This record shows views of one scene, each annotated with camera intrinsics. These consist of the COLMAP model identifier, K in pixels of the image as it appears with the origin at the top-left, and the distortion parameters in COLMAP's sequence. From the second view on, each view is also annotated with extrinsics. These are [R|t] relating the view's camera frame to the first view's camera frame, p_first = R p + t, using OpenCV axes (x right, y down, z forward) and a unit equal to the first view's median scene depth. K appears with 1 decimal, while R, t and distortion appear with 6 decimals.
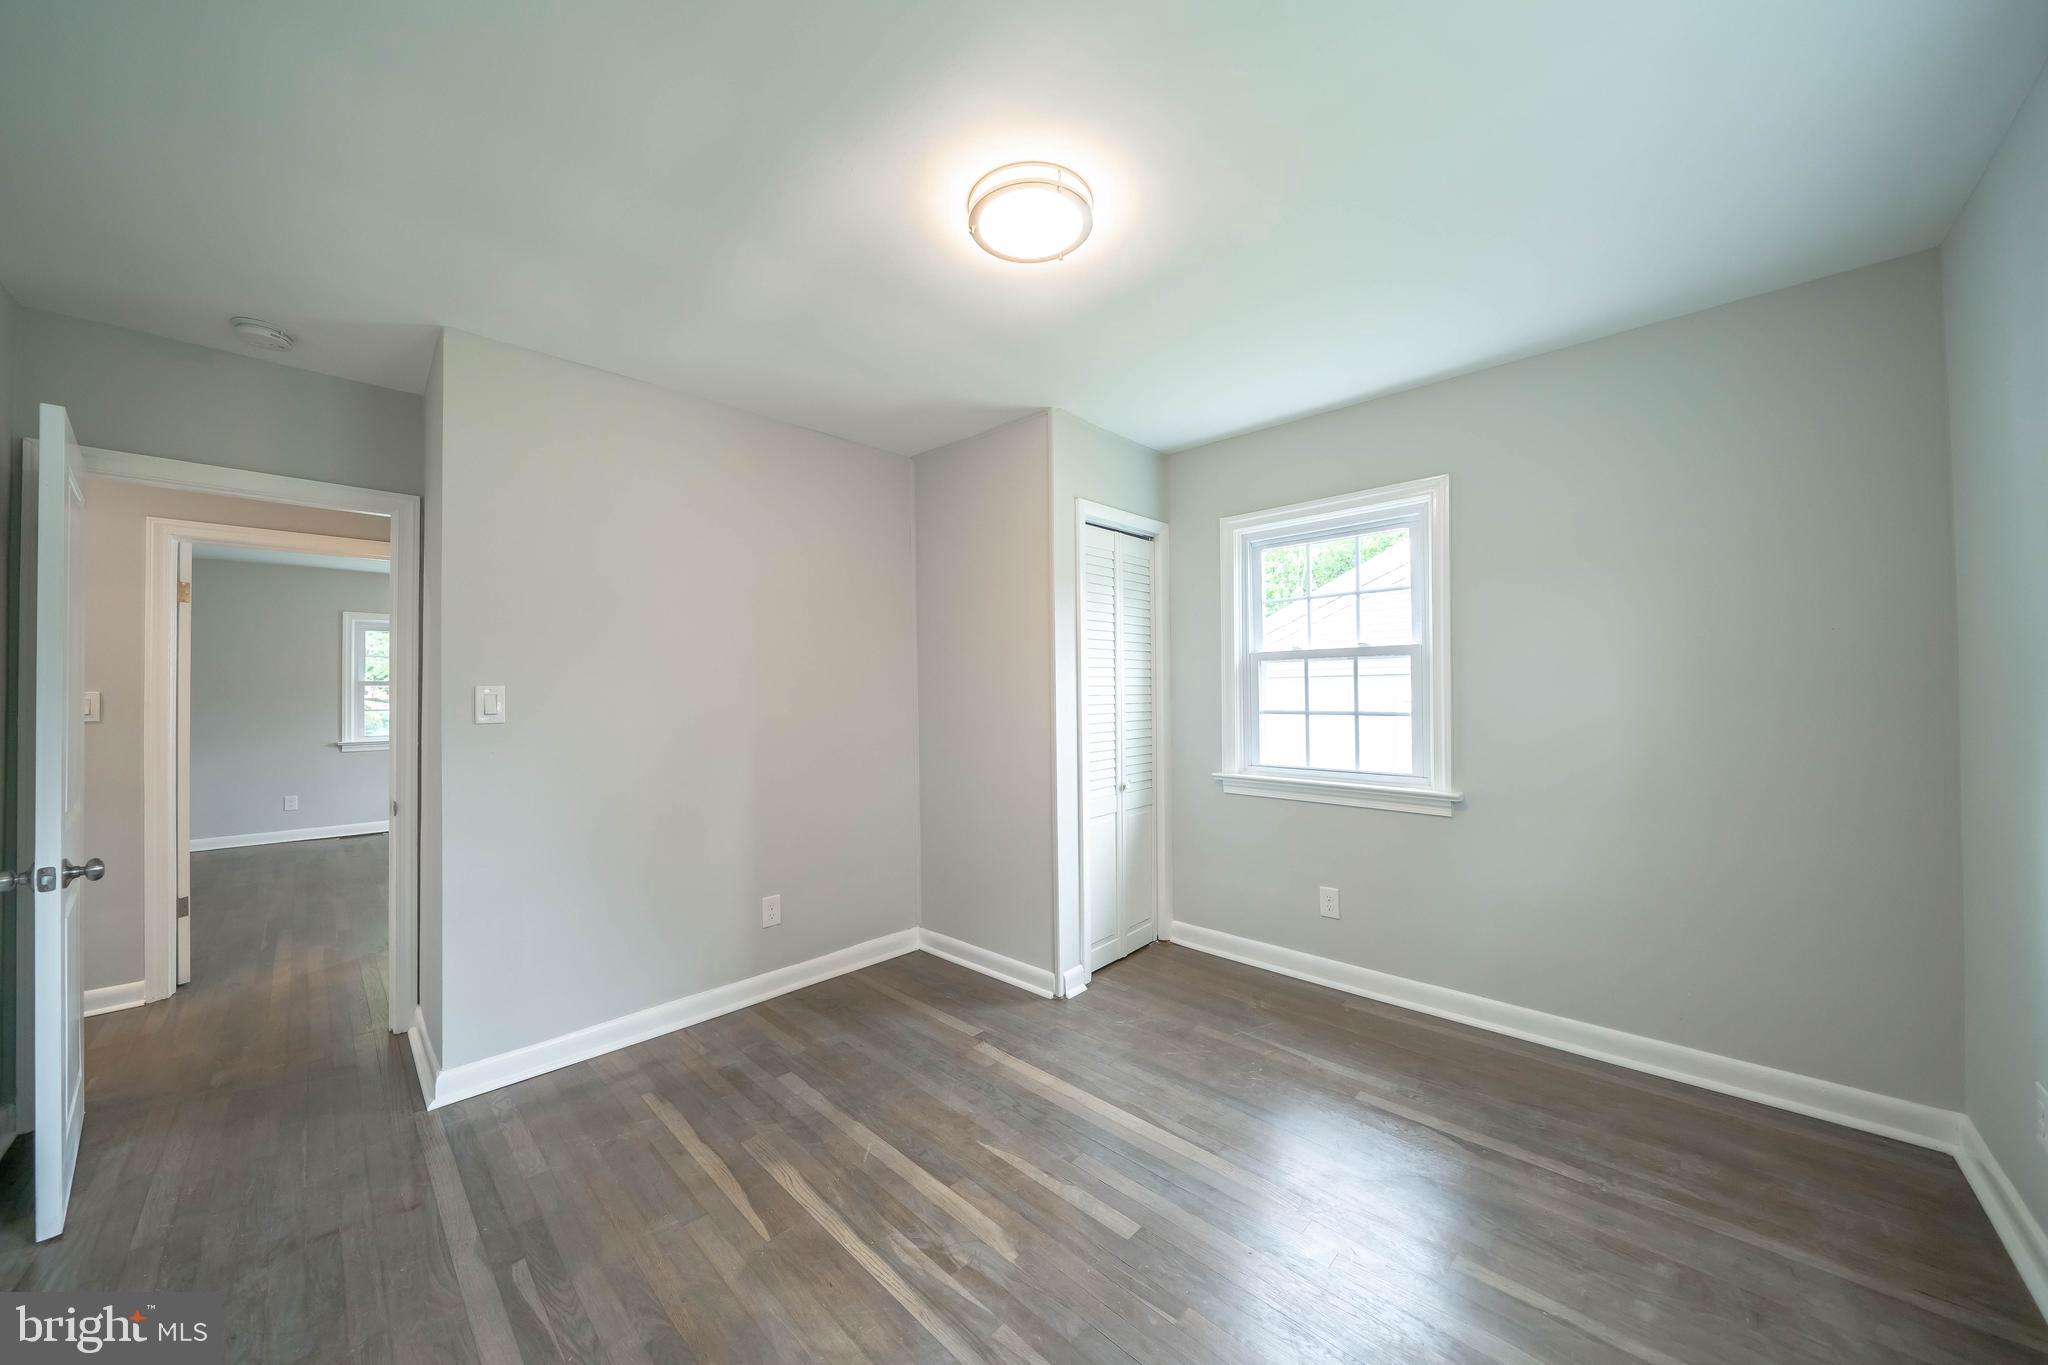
lens RADIAL K [[702.8, 0, 1025.3], [0, 702.8, 689.0], [0, 0, 1]] dist [-0.002037, 0.000015]
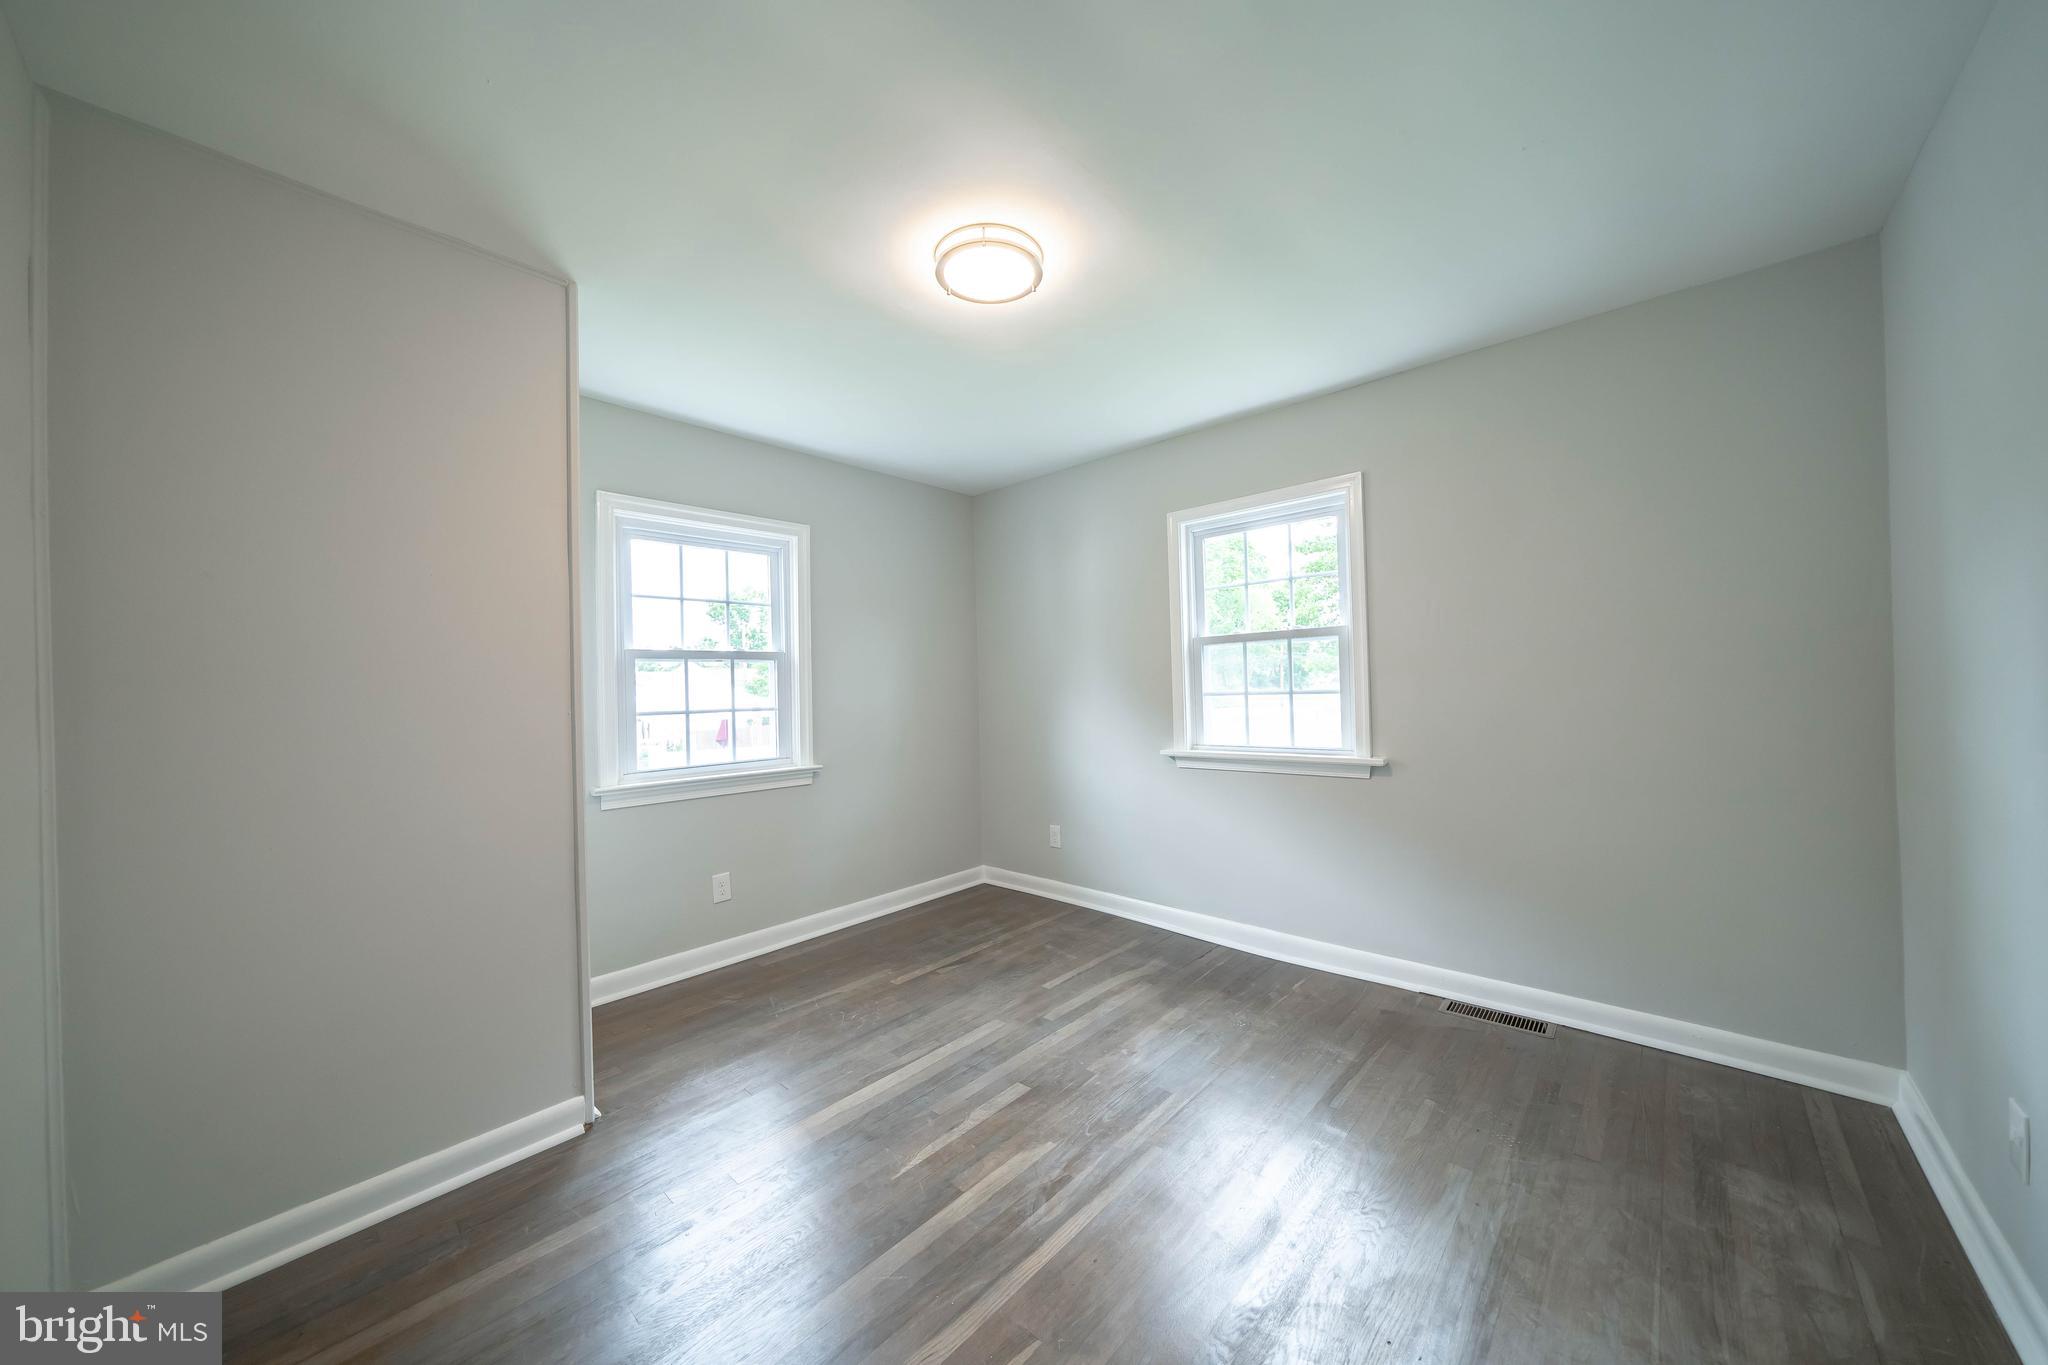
lens RADIAL K [[702.8, 0, 1018.5], [0, 702.8, 691.0], [0, 0, 1]] dist [-0.002037, 0.000015]
pose [[-0.020681, 0.006347, 0.999766, -0.942240], [0.019463, 0.999793, -0.005945, 0.027413], [-0.999597, 0.019336, -0.020800, 0.817354]]
